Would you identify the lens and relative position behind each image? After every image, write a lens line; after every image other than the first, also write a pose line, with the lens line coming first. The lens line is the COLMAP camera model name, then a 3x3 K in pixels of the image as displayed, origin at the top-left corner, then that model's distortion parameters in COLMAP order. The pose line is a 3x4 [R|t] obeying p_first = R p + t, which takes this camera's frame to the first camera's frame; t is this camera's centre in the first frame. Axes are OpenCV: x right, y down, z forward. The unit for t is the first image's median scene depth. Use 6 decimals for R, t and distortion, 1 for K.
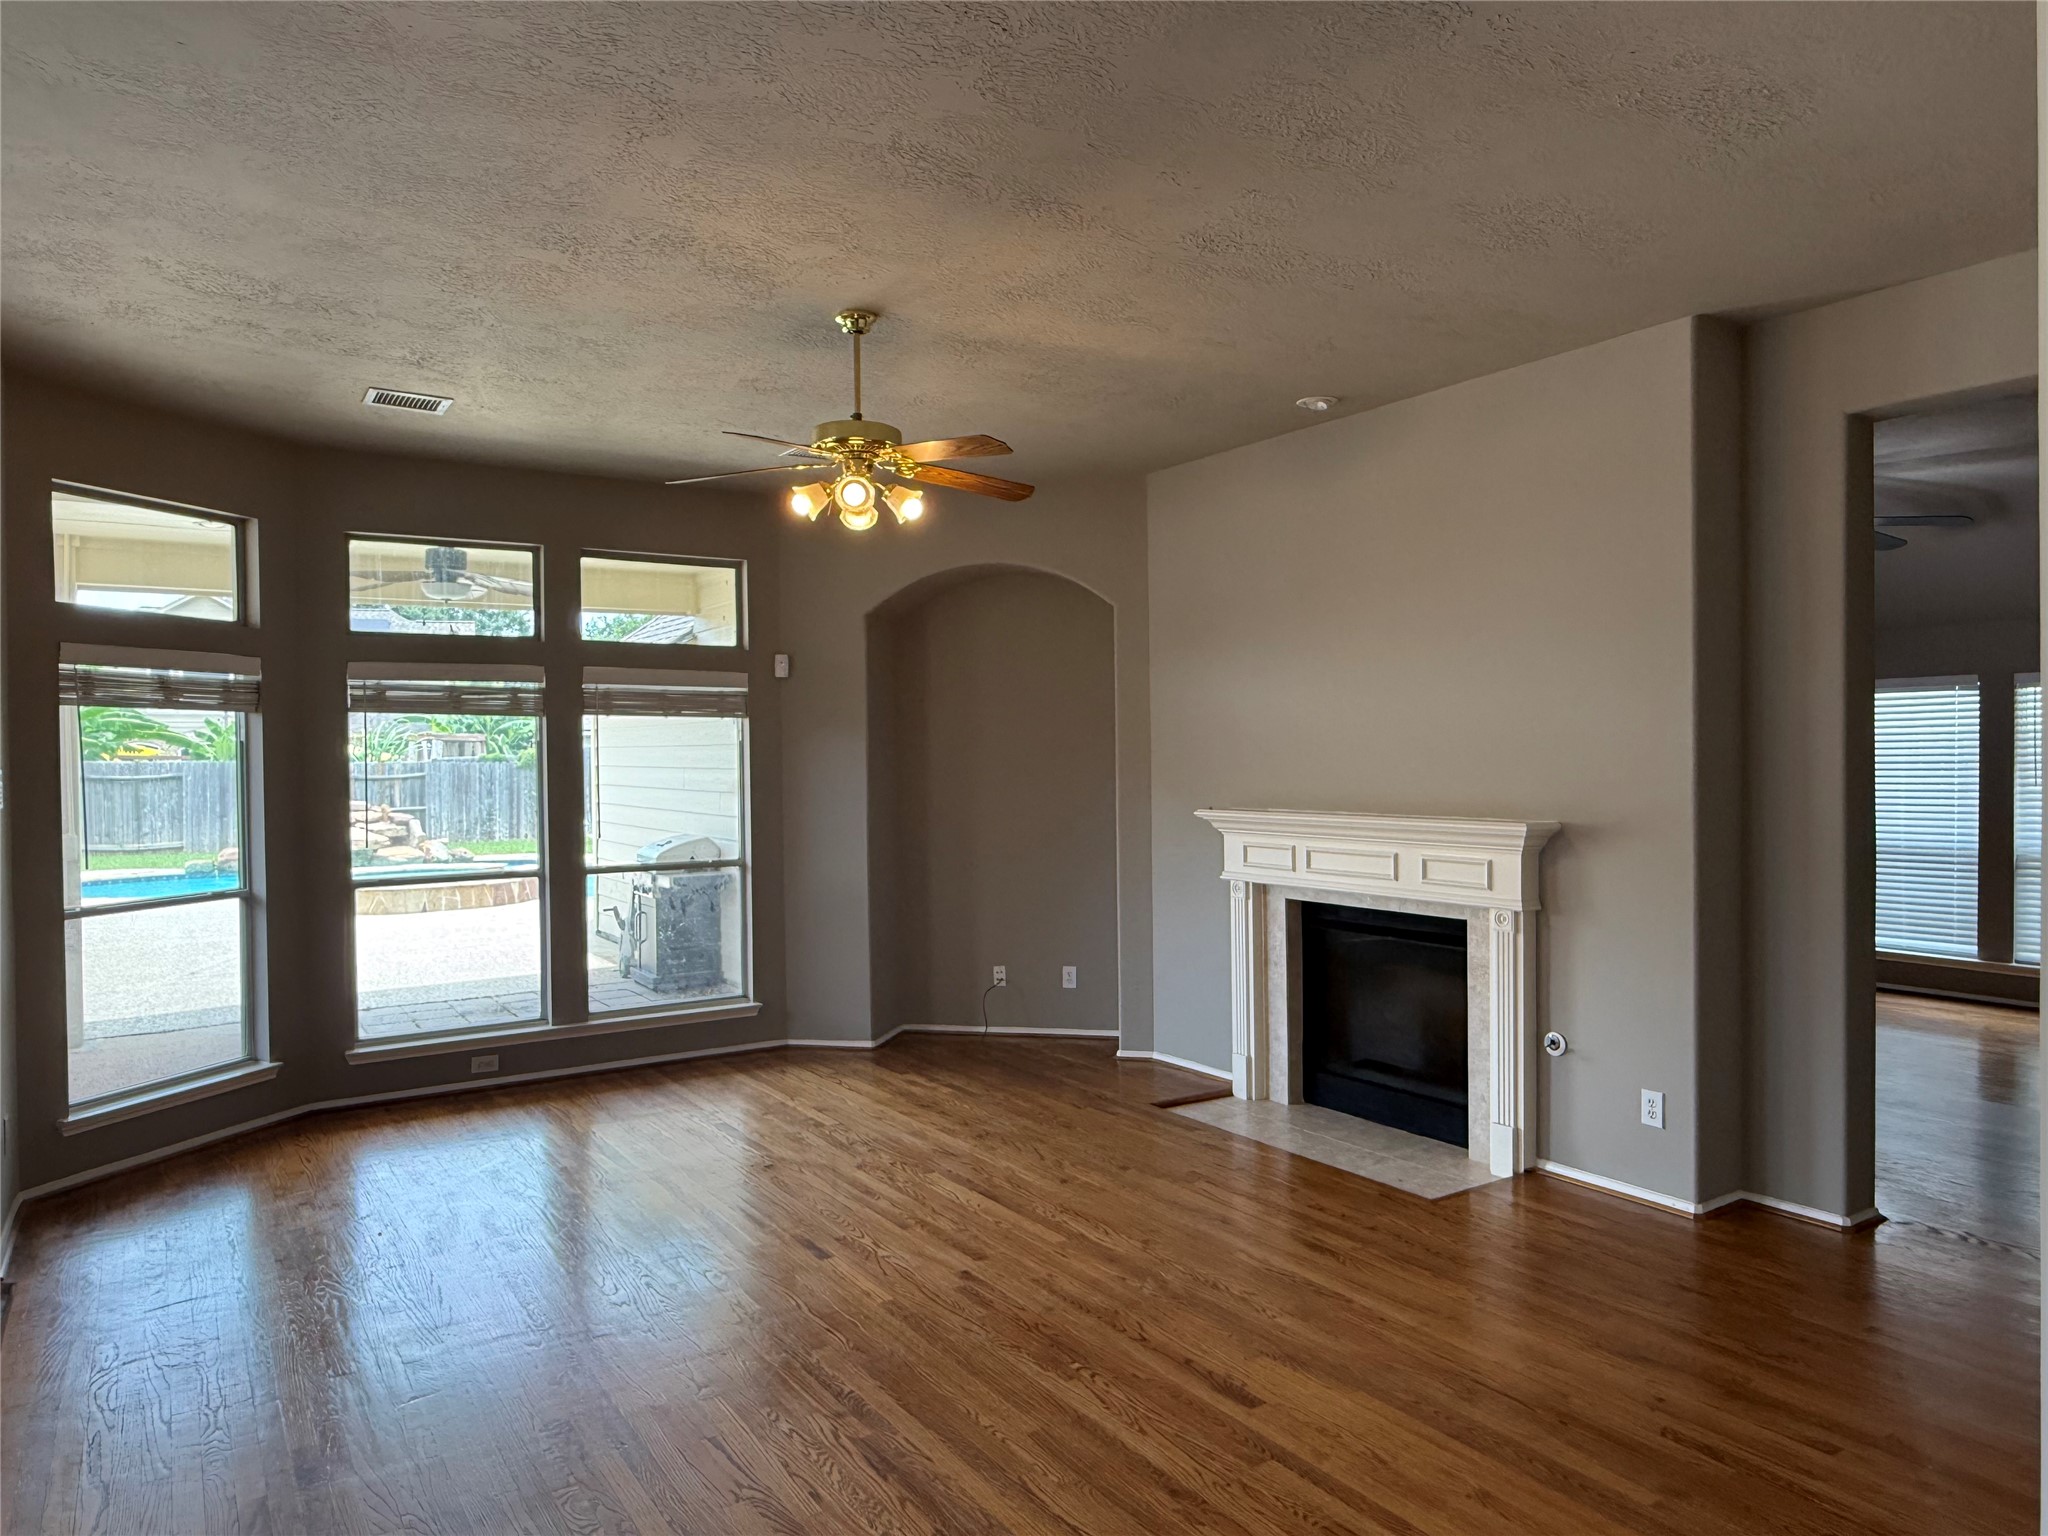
lens RADIAL K [[1311.6, 0, 1011.2], [0, 1311.6, 766.8], [0, 0, 1]] dist [0.000265, 0.000447]
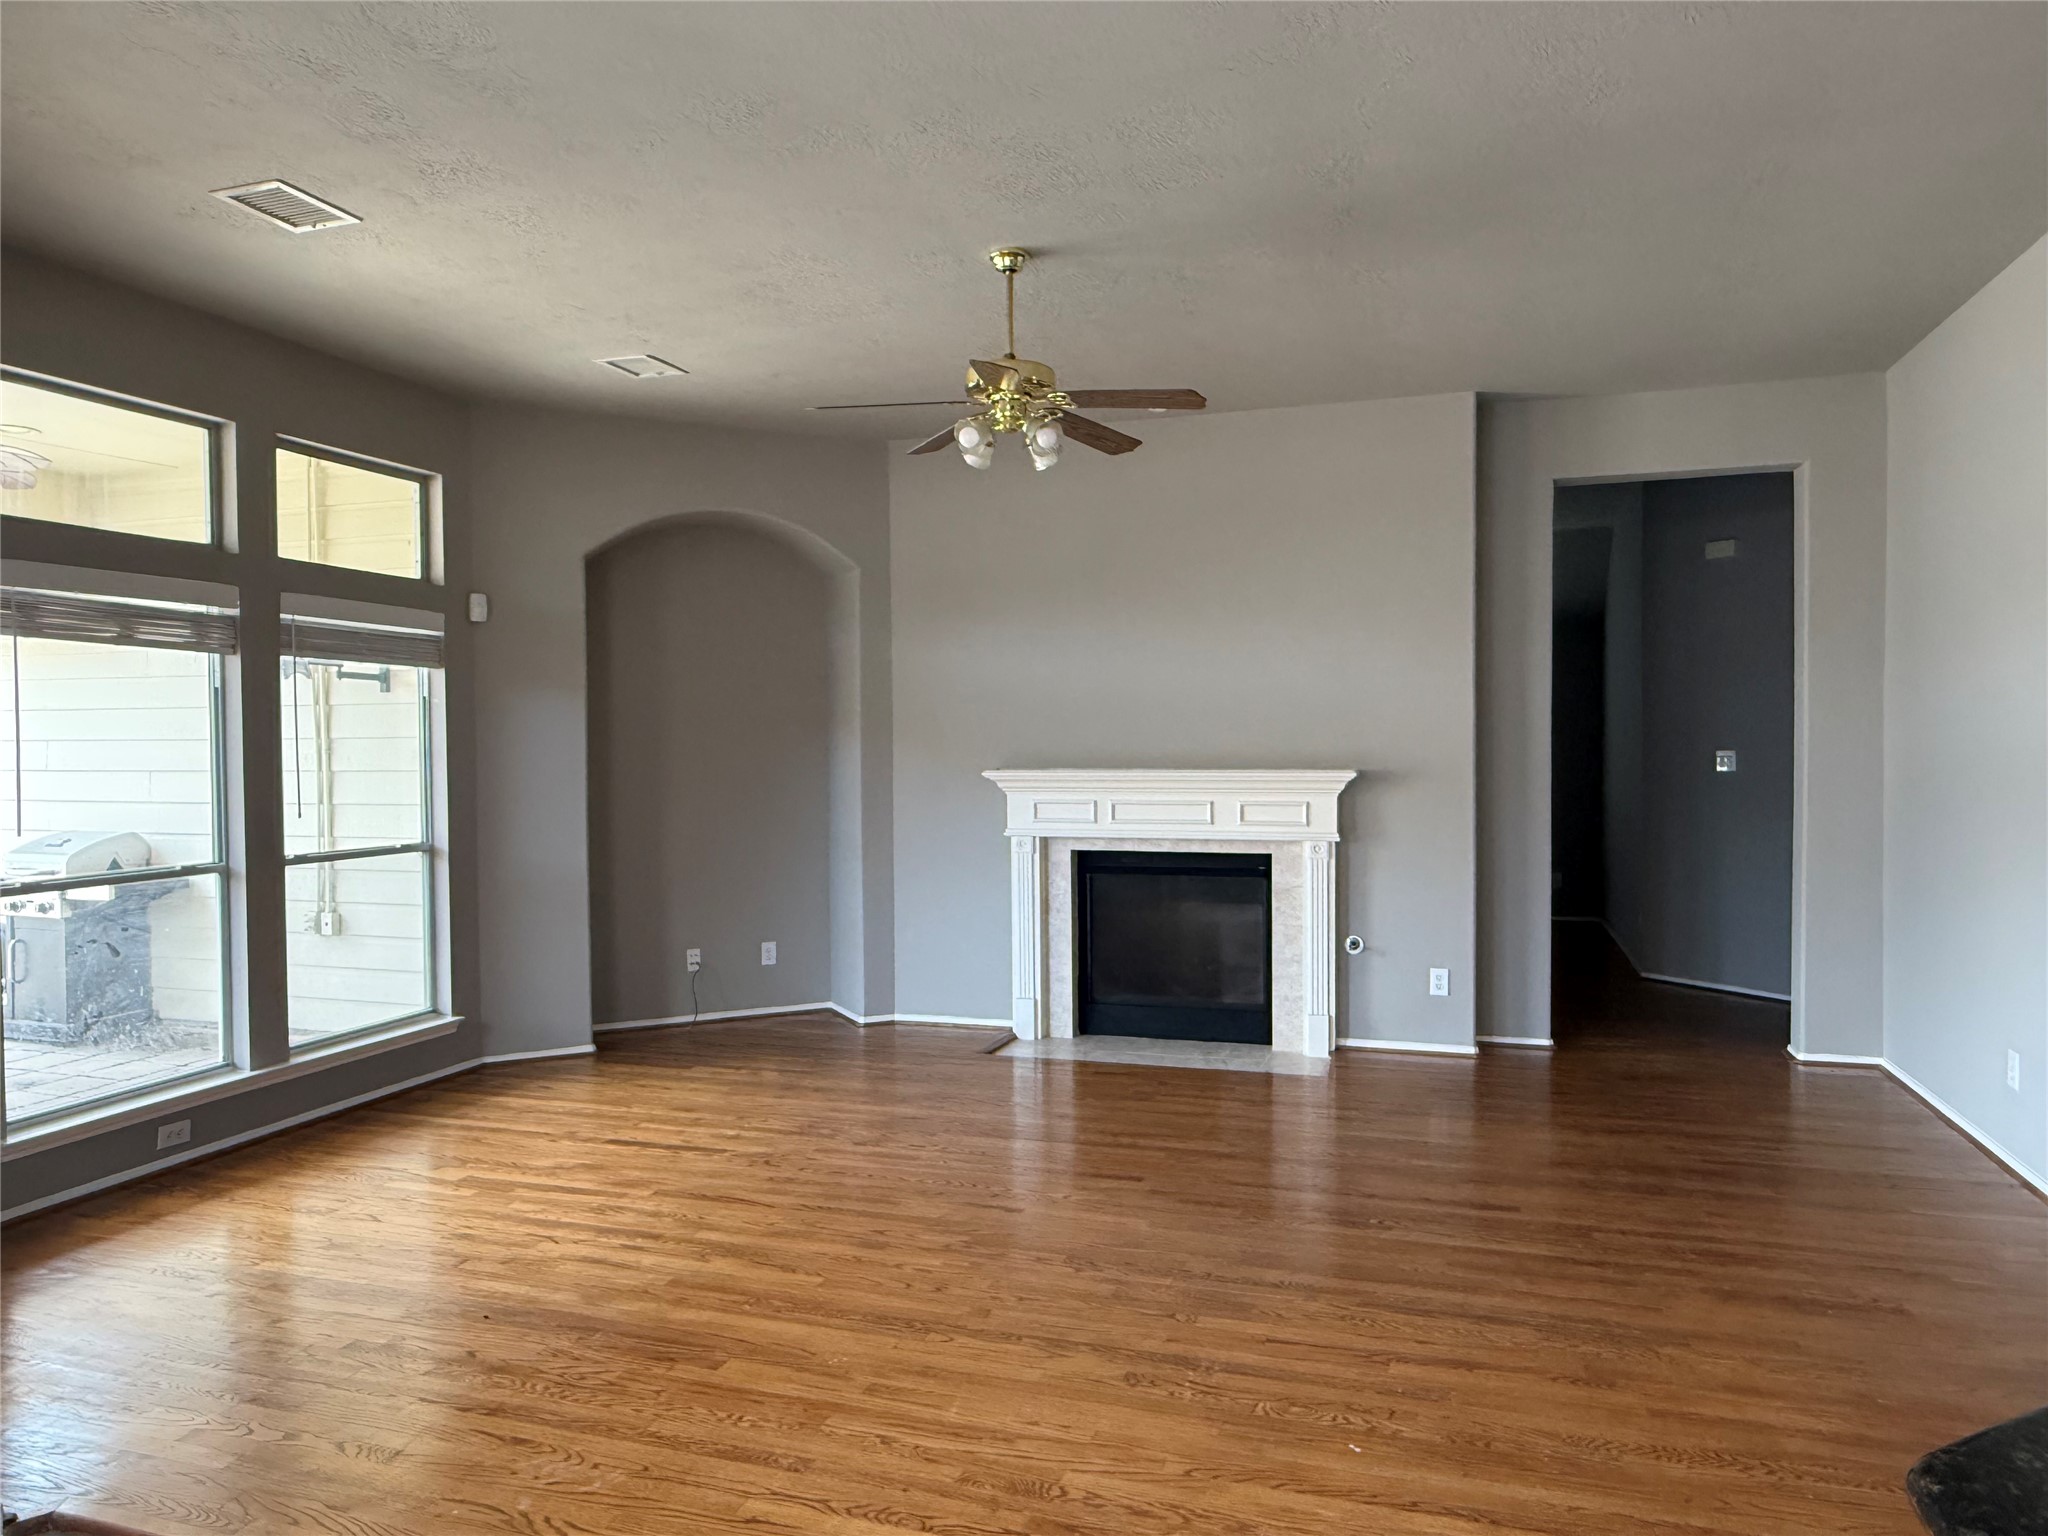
lens RADIAL K [[1357.4, 0, 1024.0], [0, 1357.4, 768.0], [0, 0, 1]] dist [-0.002528, -0.000852]
pose [[0.785934, -0.007708, 0.618262, -0.606421], [0.004441, 0.999967, 0.006821, 0.028408], [-0.618294, -0.002615, 0.785943, 0.158494]]
